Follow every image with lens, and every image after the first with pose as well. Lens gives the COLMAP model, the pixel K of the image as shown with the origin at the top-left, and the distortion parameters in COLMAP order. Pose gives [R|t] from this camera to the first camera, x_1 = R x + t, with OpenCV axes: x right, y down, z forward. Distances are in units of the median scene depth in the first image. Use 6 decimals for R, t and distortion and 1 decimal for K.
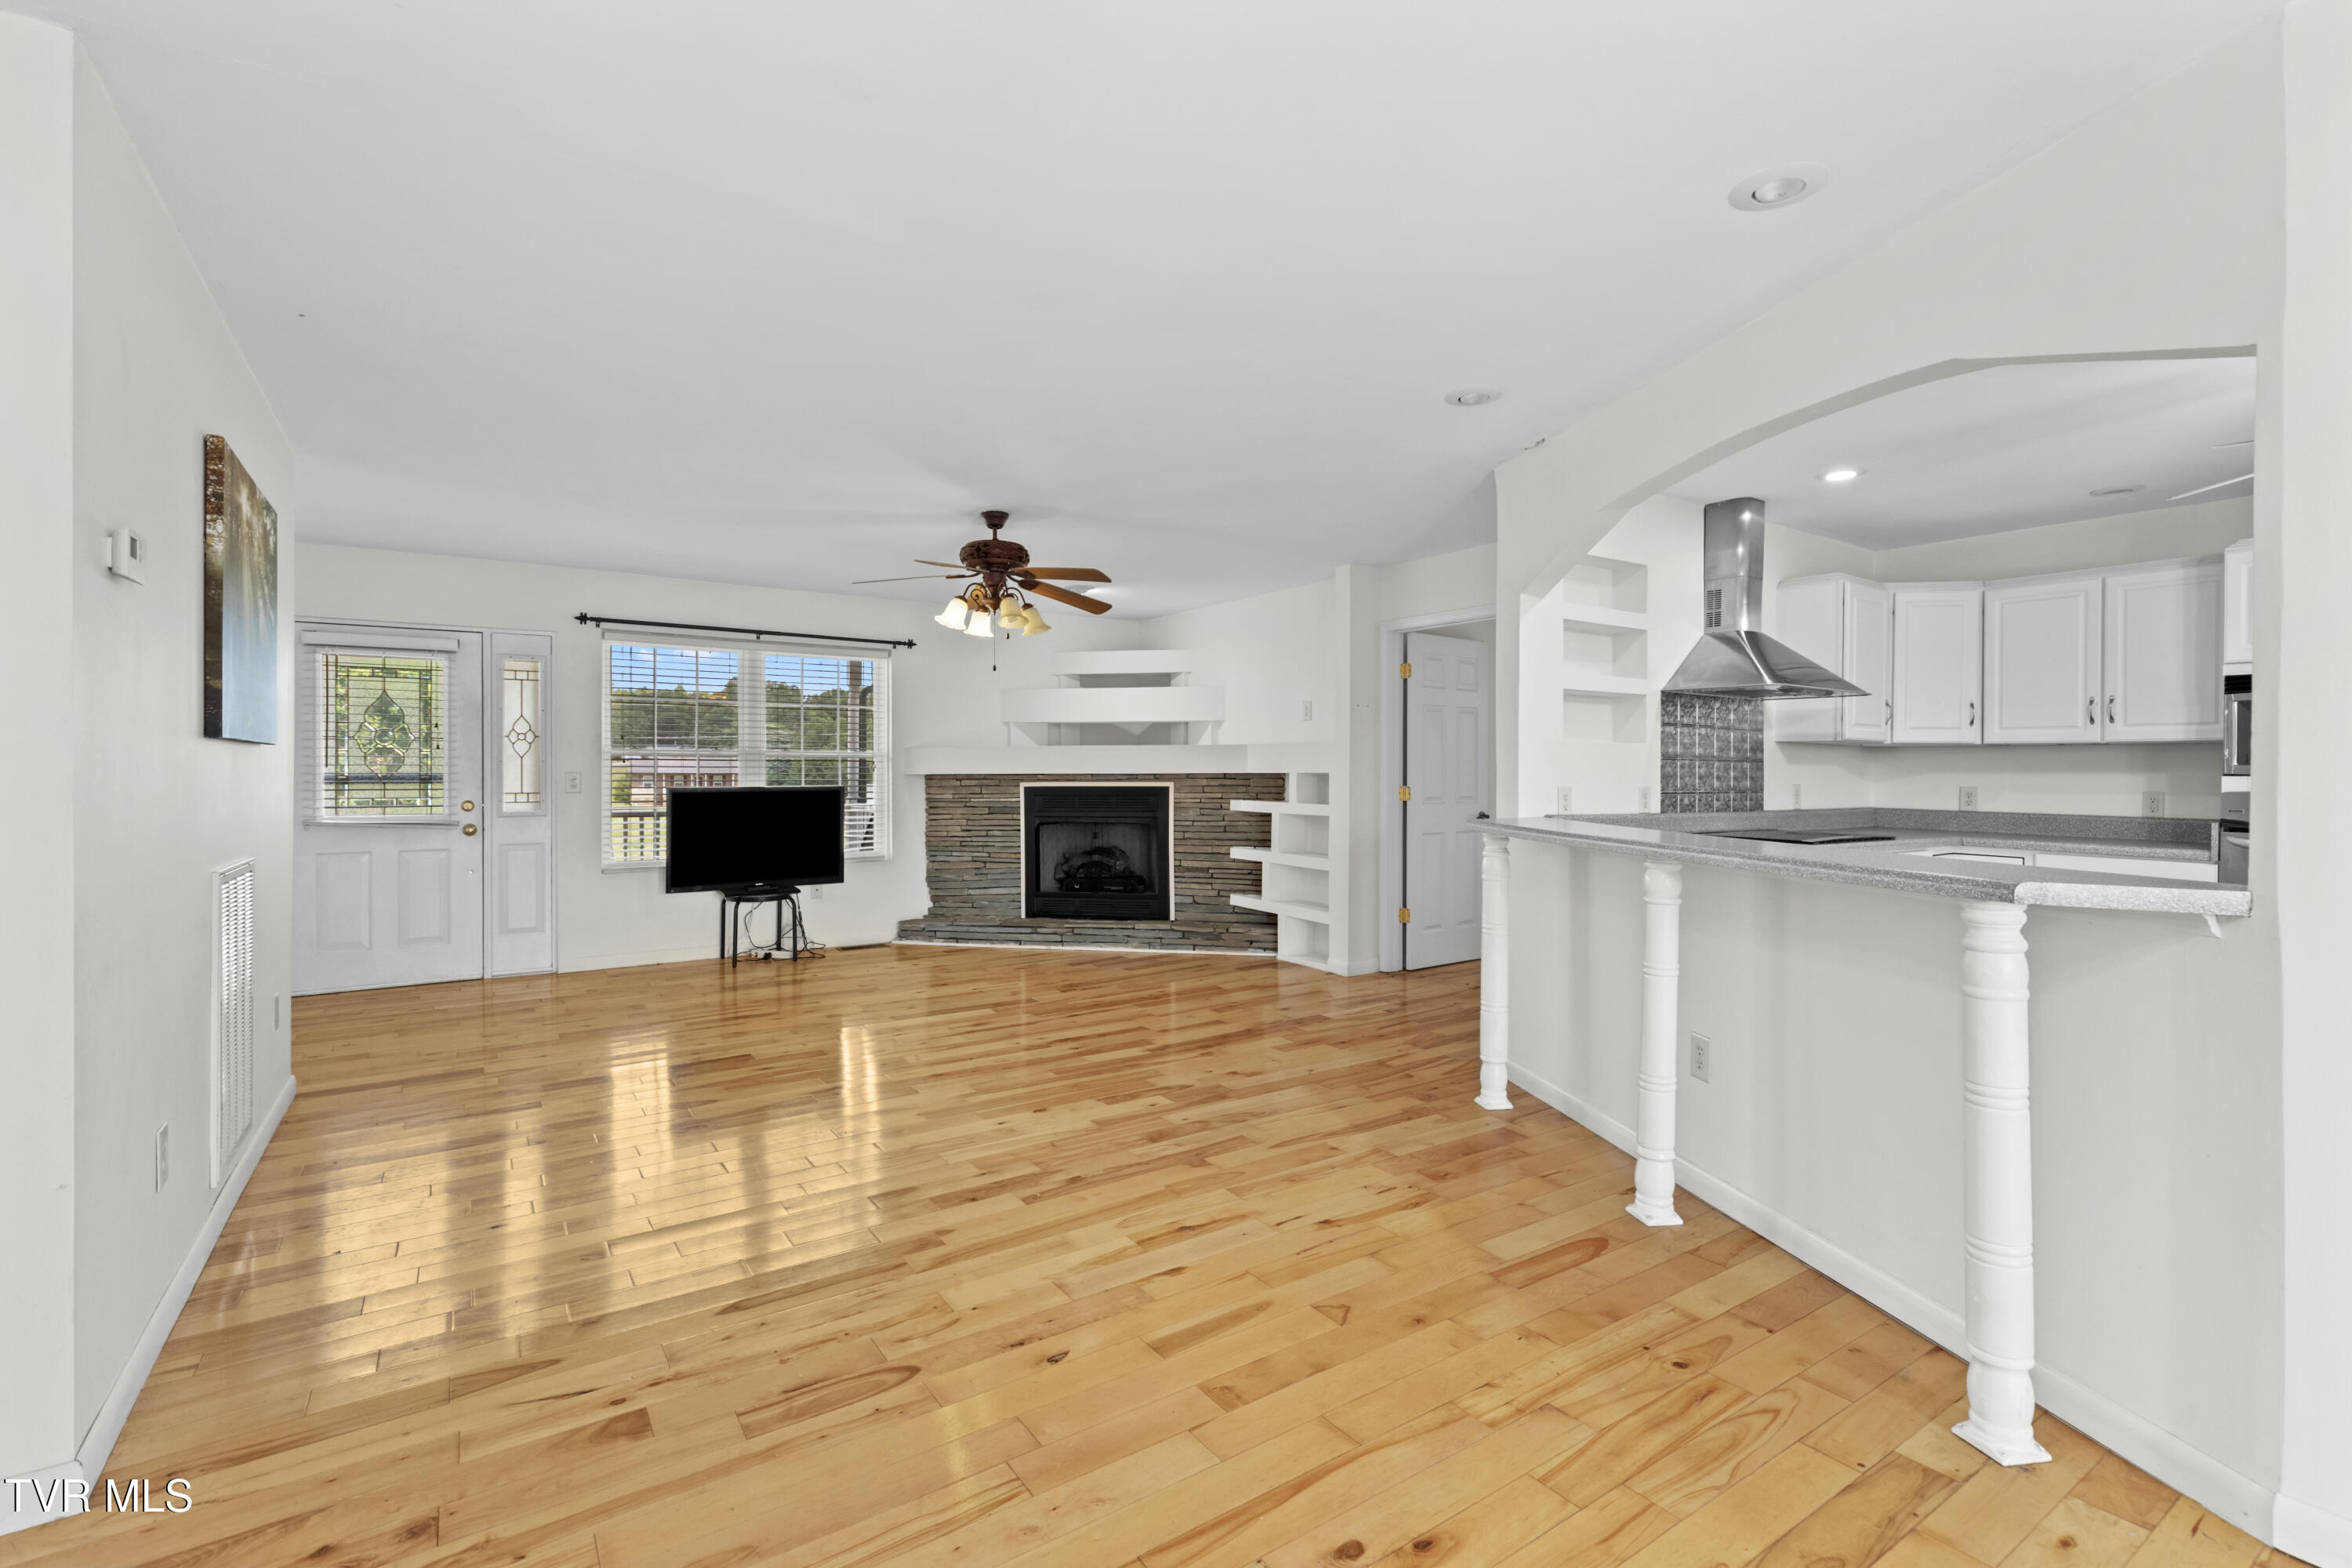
lens RADIAL K [[1056.2, 0, 1179.4], [0, 1056.2, 782.0], [0, 0, 1]] dist [0.003896, 0.000387]
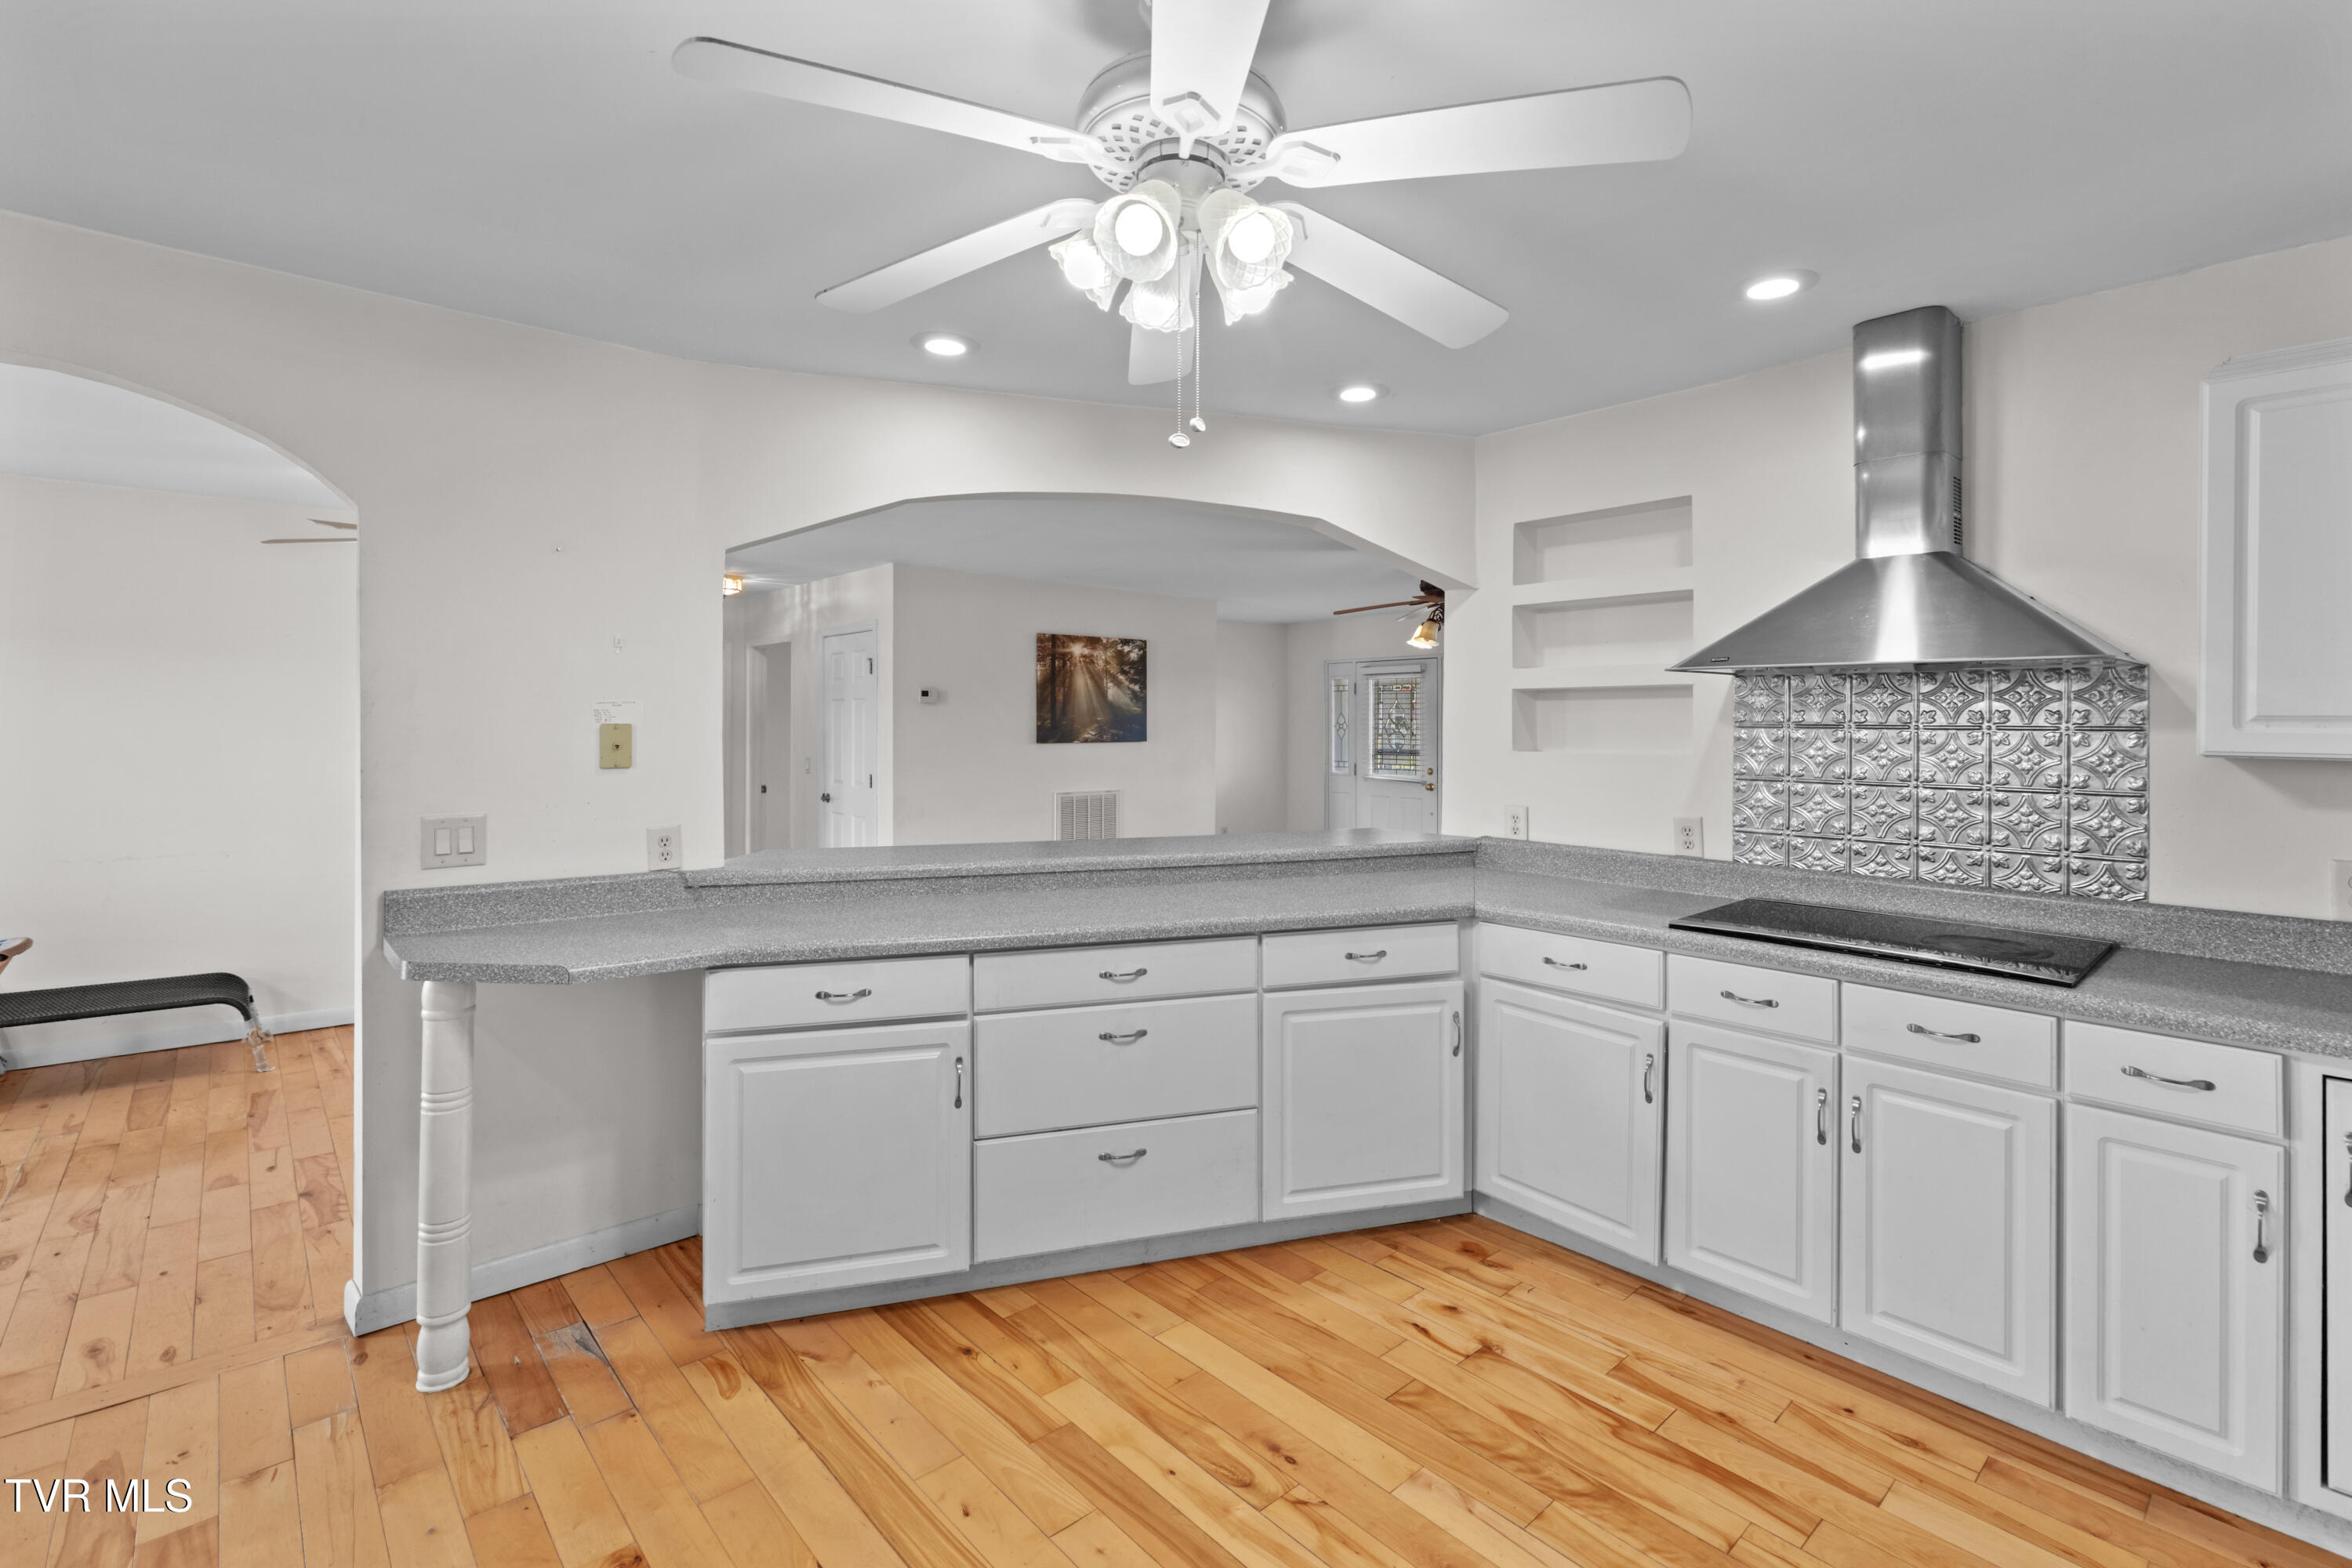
lens RADIAL K [[1054.7, 0, 1173.5], [0, 1054.7, 724.0], [0, 0, 1]] dist [0.001982, 0.000181]
pose [[0.144772, -0.001387, -0.989464, 0.903431], [-0.012259, 0.999920, -0.003195, -0.042506], [0.989389, 0.012593, 0.144743, 0.482374]]
